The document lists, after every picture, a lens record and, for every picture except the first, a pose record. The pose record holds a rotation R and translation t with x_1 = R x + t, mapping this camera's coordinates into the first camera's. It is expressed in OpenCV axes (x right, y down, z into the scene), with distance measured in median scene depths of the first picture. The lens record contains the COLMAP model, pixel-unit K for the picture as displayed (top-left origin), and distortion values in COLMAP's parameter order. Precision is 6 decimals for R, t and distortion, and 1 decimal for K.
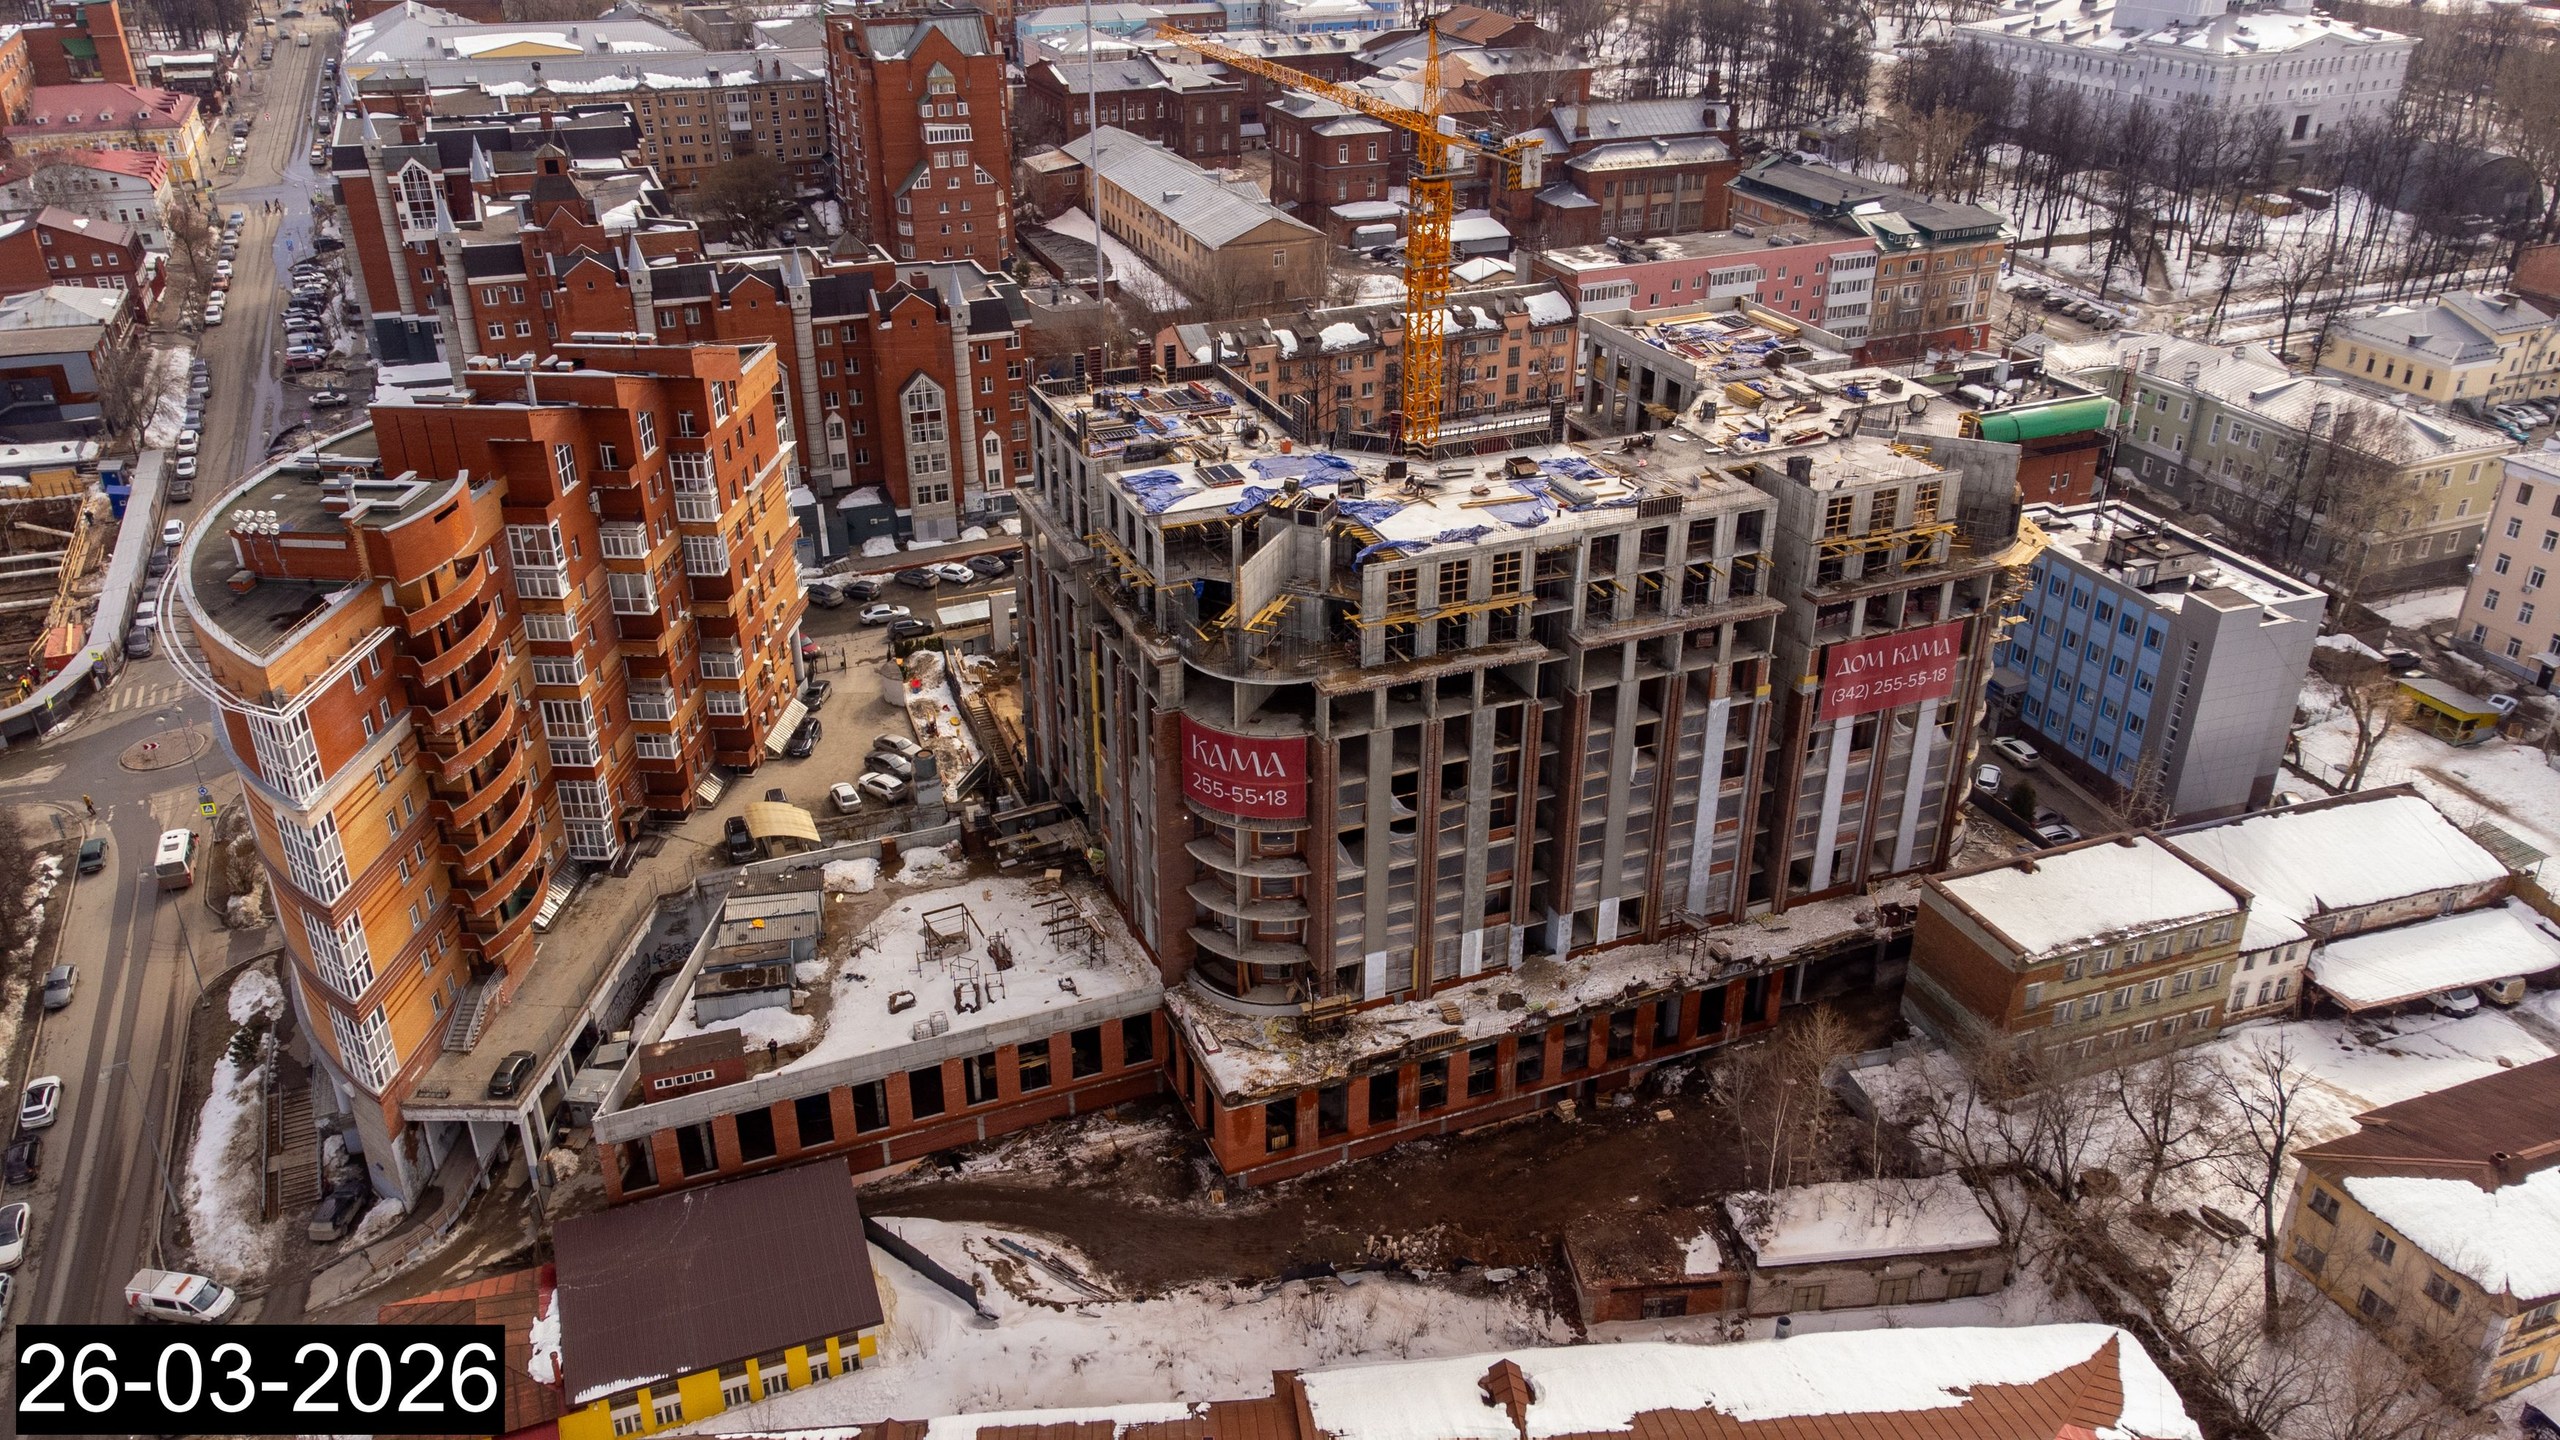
lens RADIAL K [[1911.5, 0, 1280.0], [0, 1911.5, 720.0], [0, 0, 1]] dist [0.004330, 0.082933]
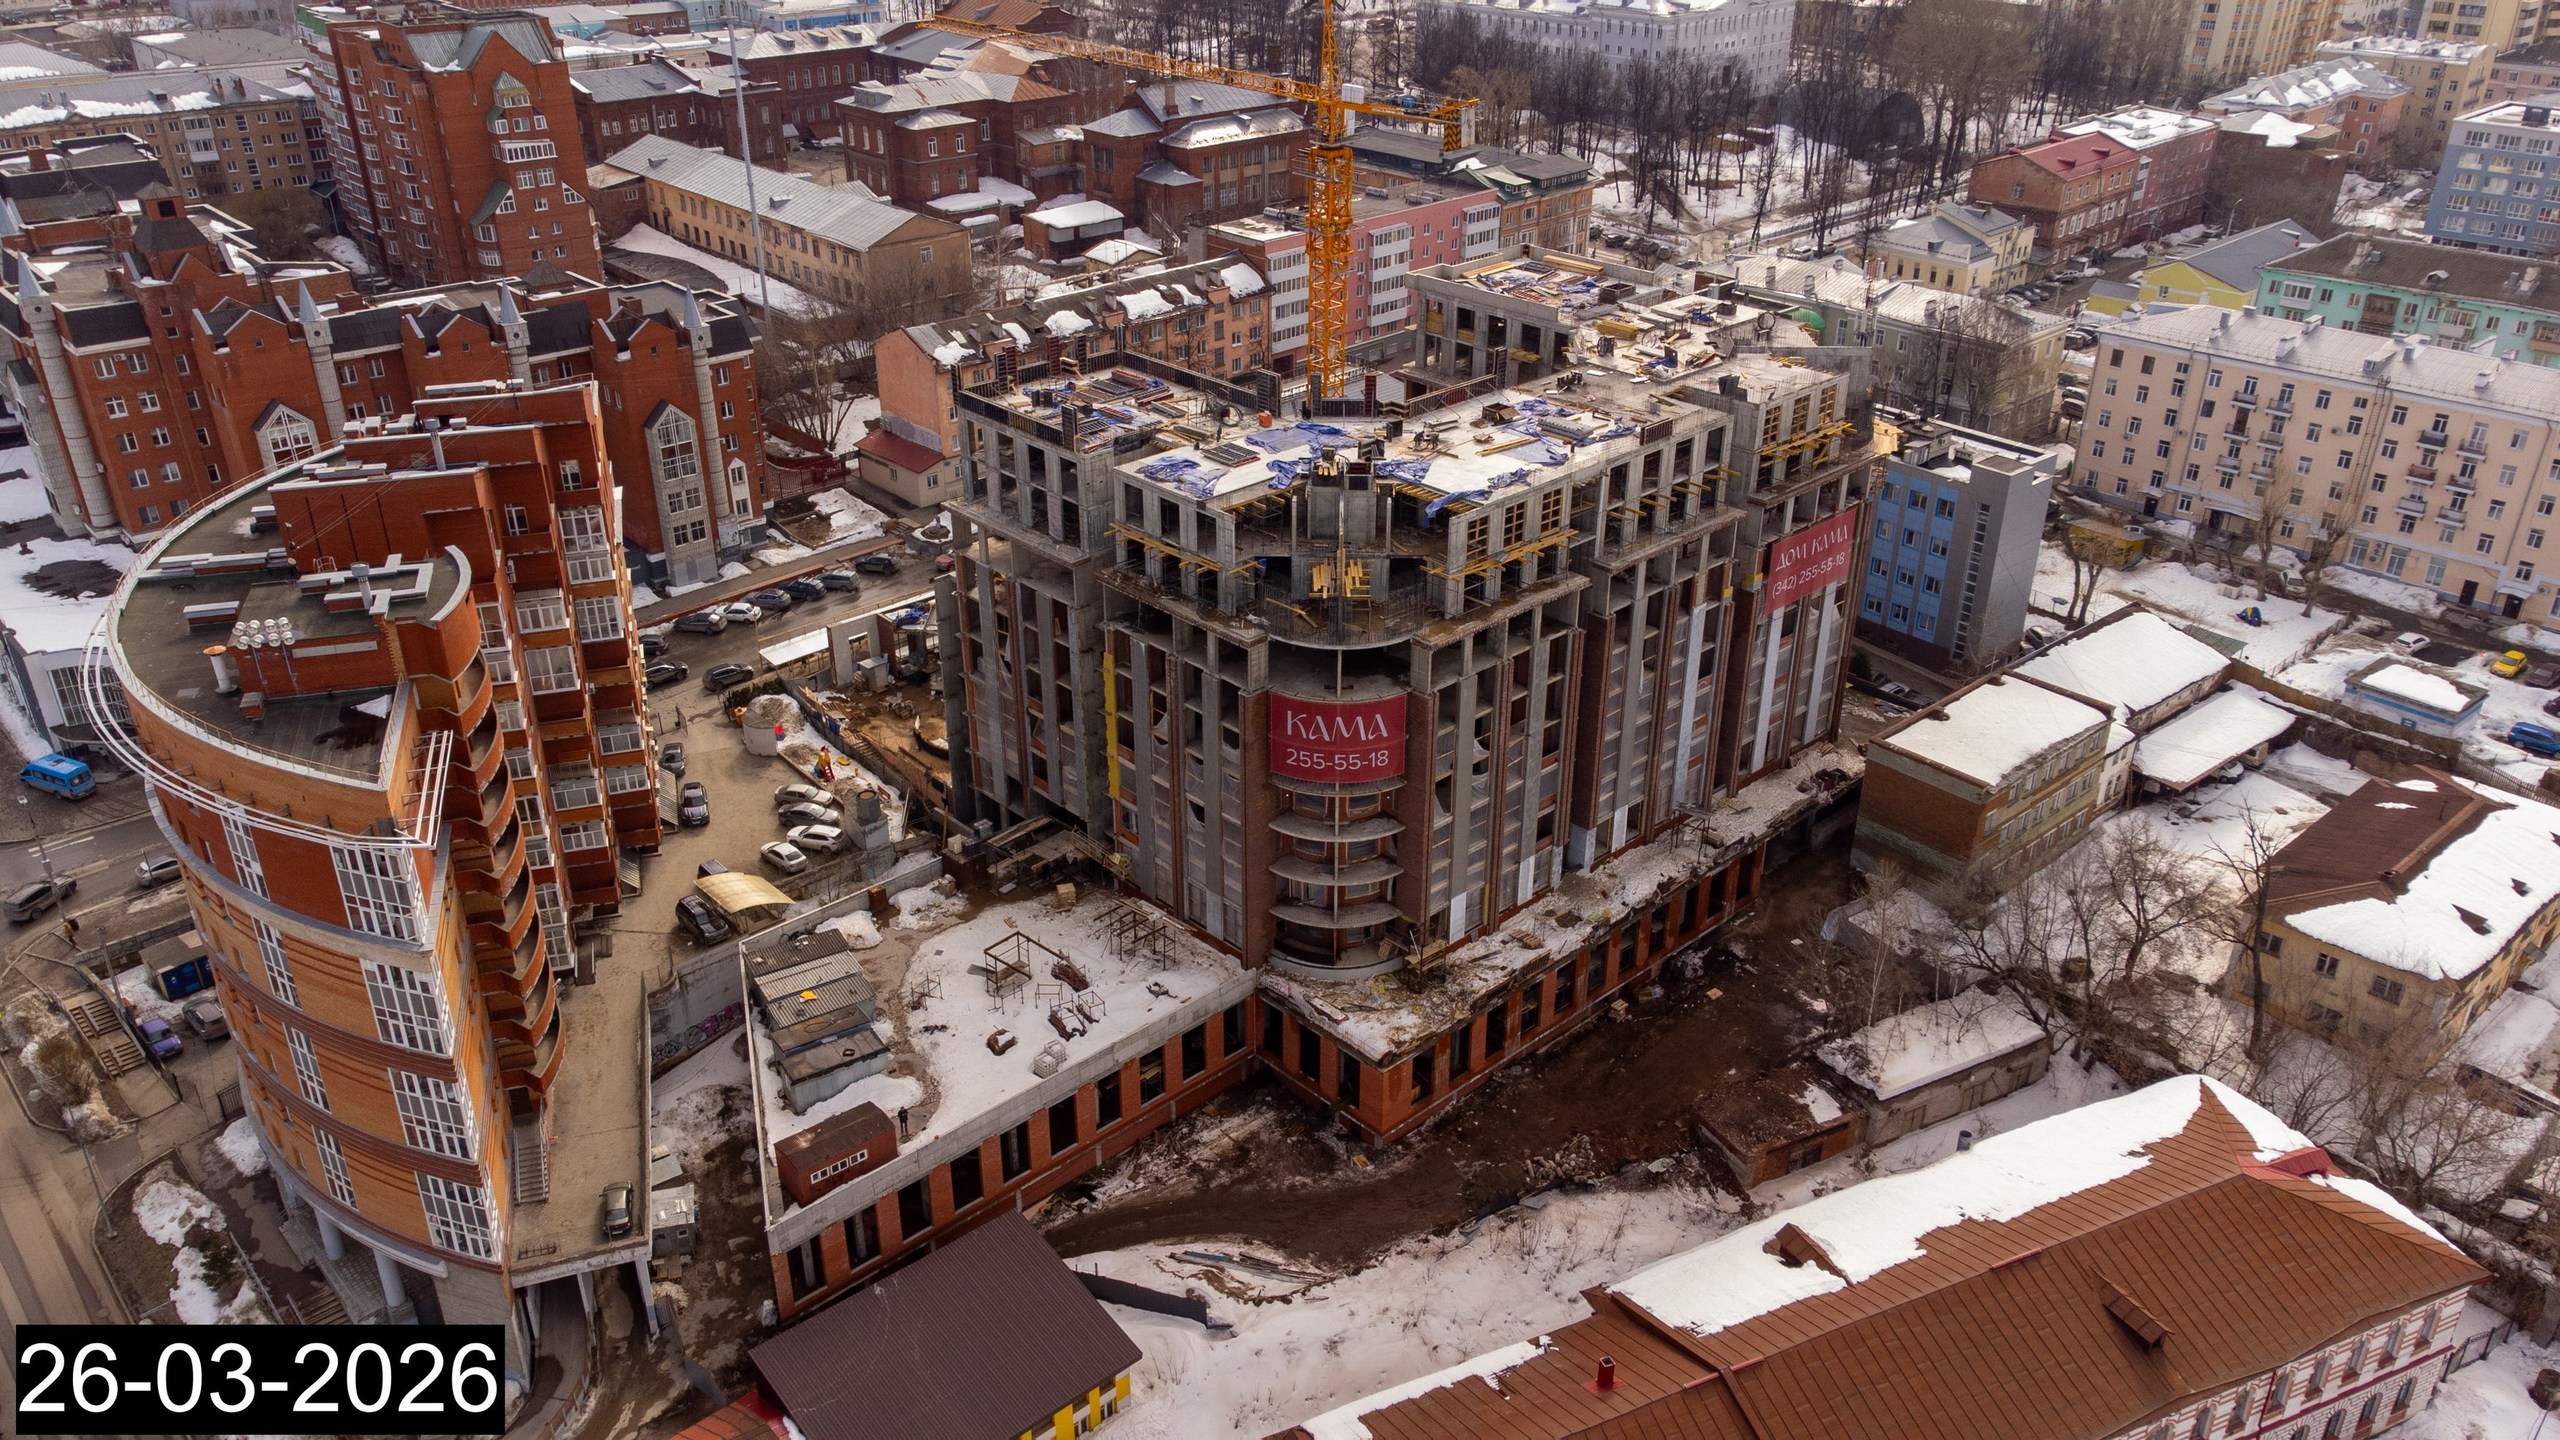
lens RADIAL K [[1911.5, 0, 1280.0], [0, 1911.5, 720.0], [0, 0, 1]] dist [0.004330, 0.082933]
pose [[0.935918, -0.160265, 0.313643, -0.323830], [0.159218, 0.986814, 0.029130, -0.015512], [-0.314176, 0.022674, 0.949094, 0.046926]]
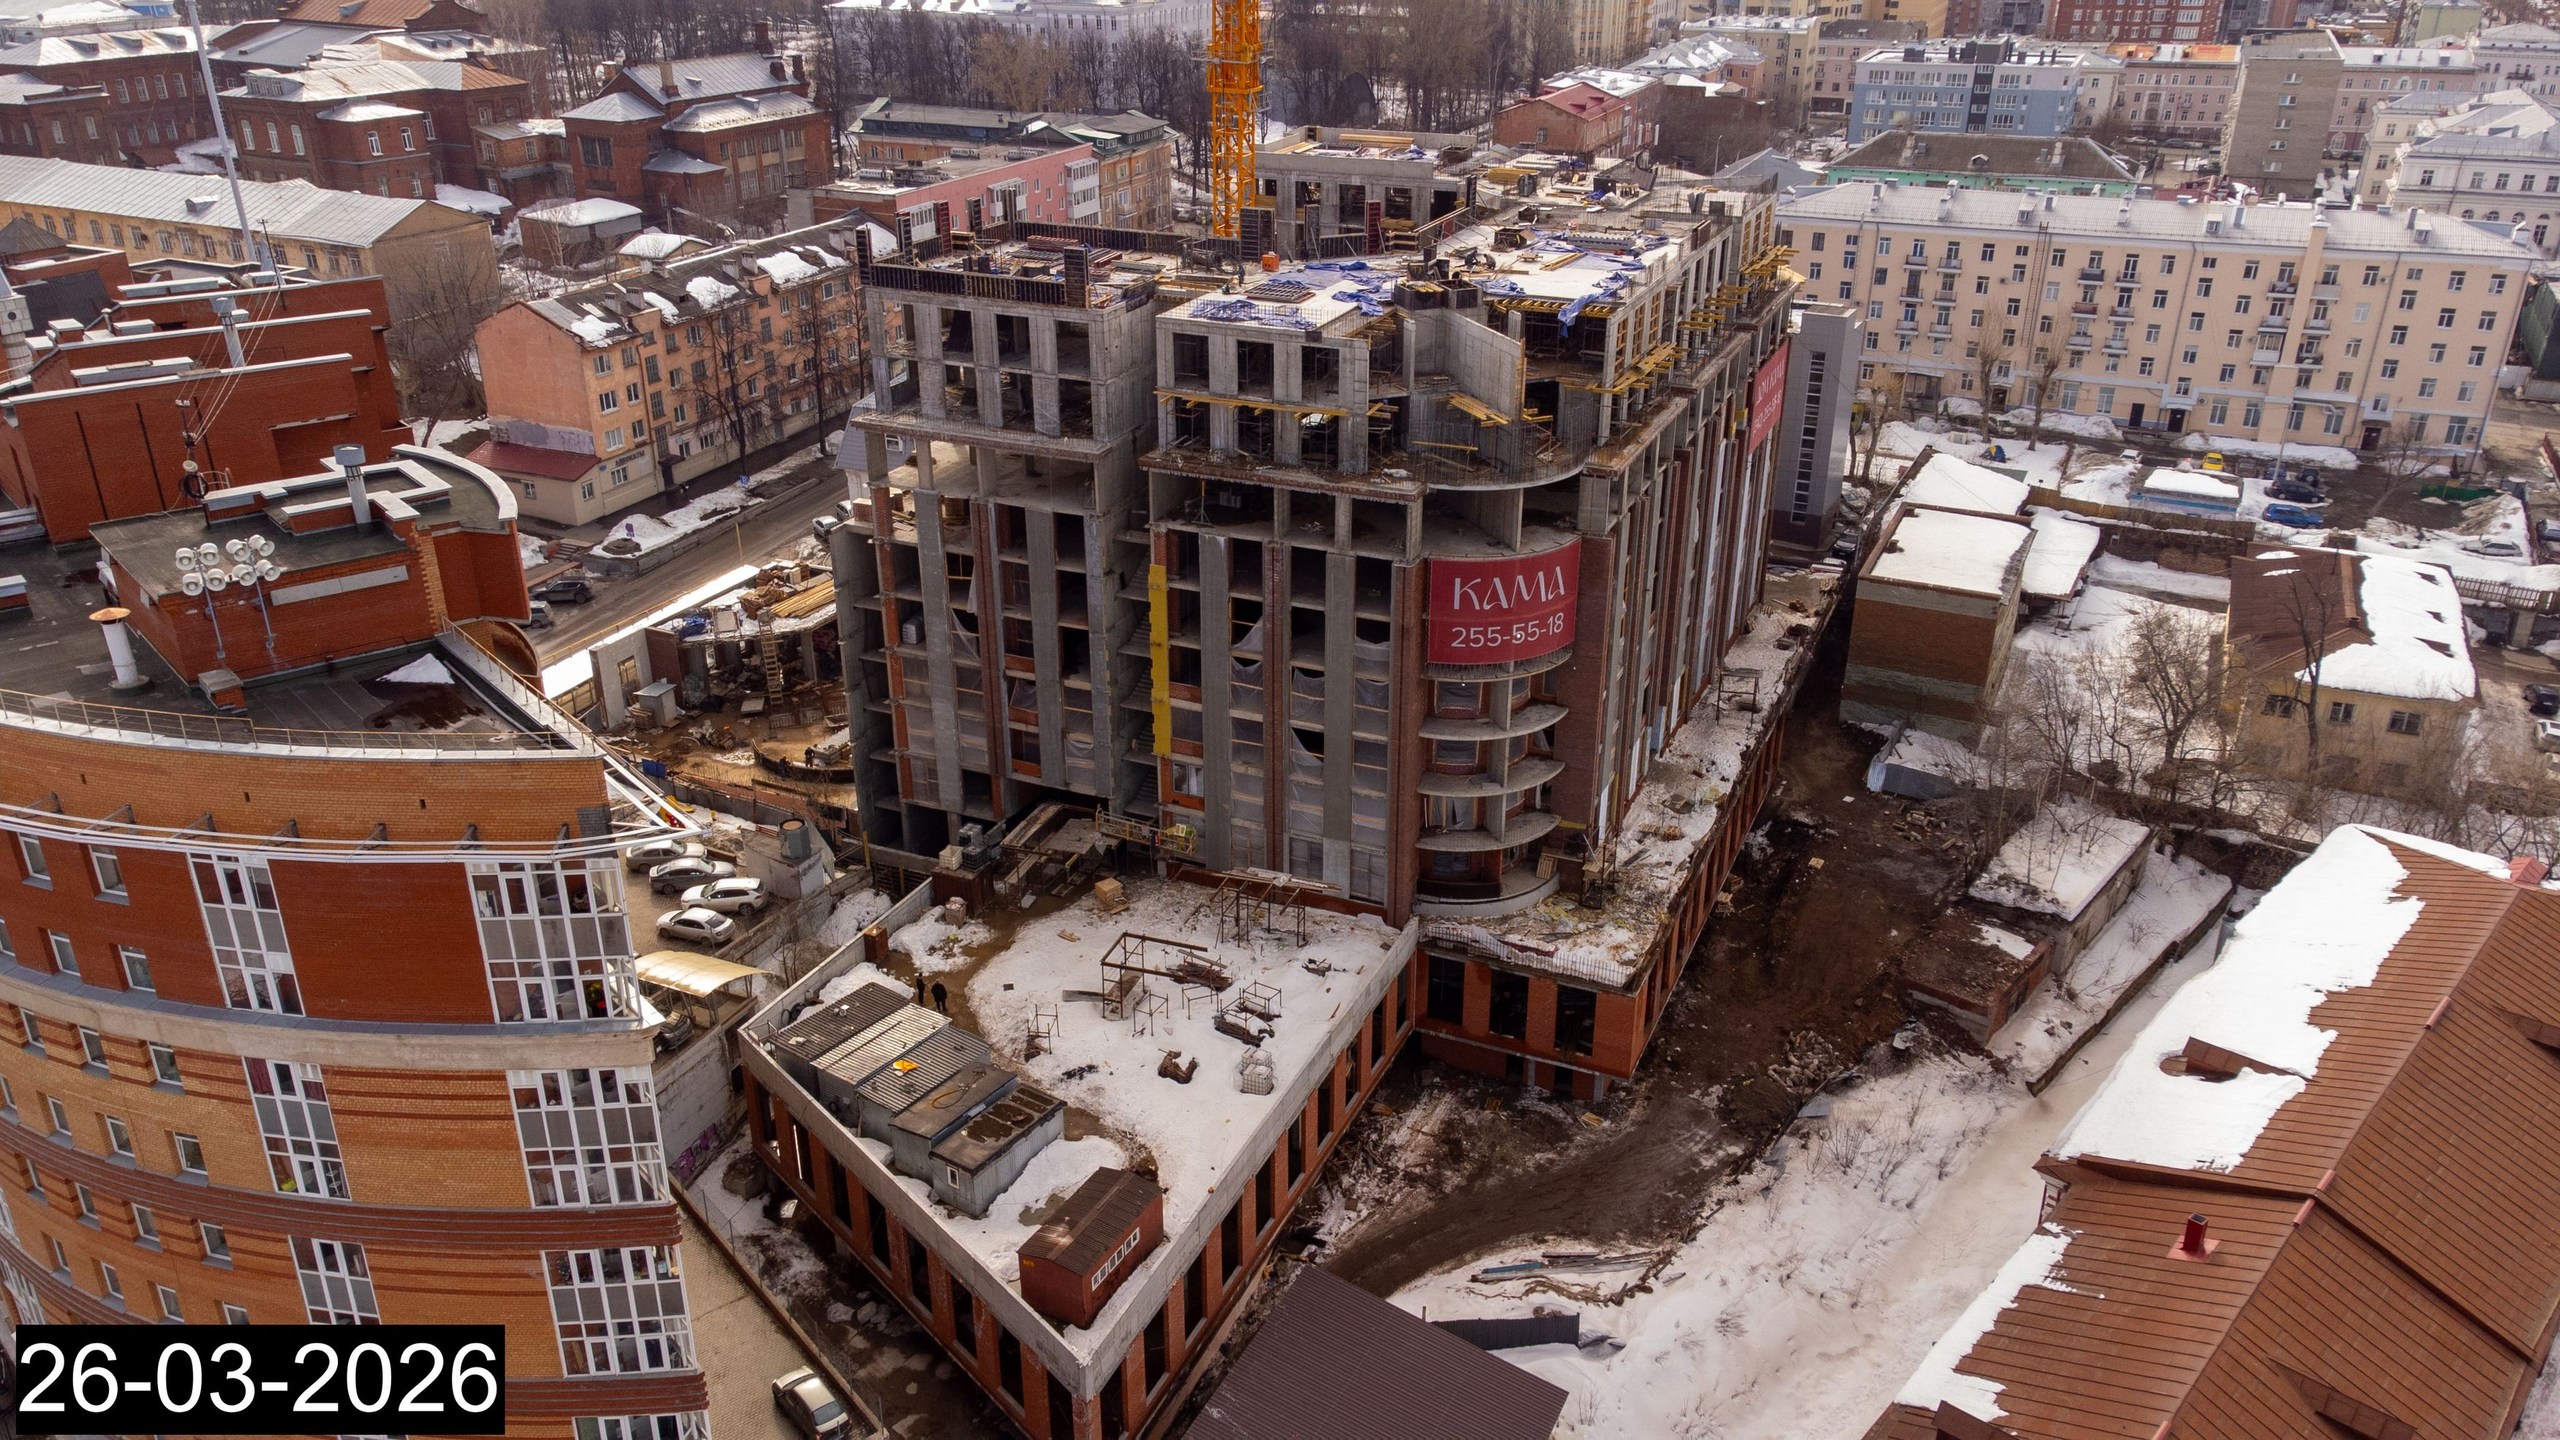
lens RADIAL K [[1911.5, 0, 1280.0], [0, 1911.5, 720.0], [0, 0, 1]] dist [0.004330, 0.082933]
pose [[0.726110, -0.282781, 0.626738, -0.553222], [0.311638, 0.947863, 0.066621, -0.011084], [-0.612900, 0.146941, 0.776377, 0.381395]]
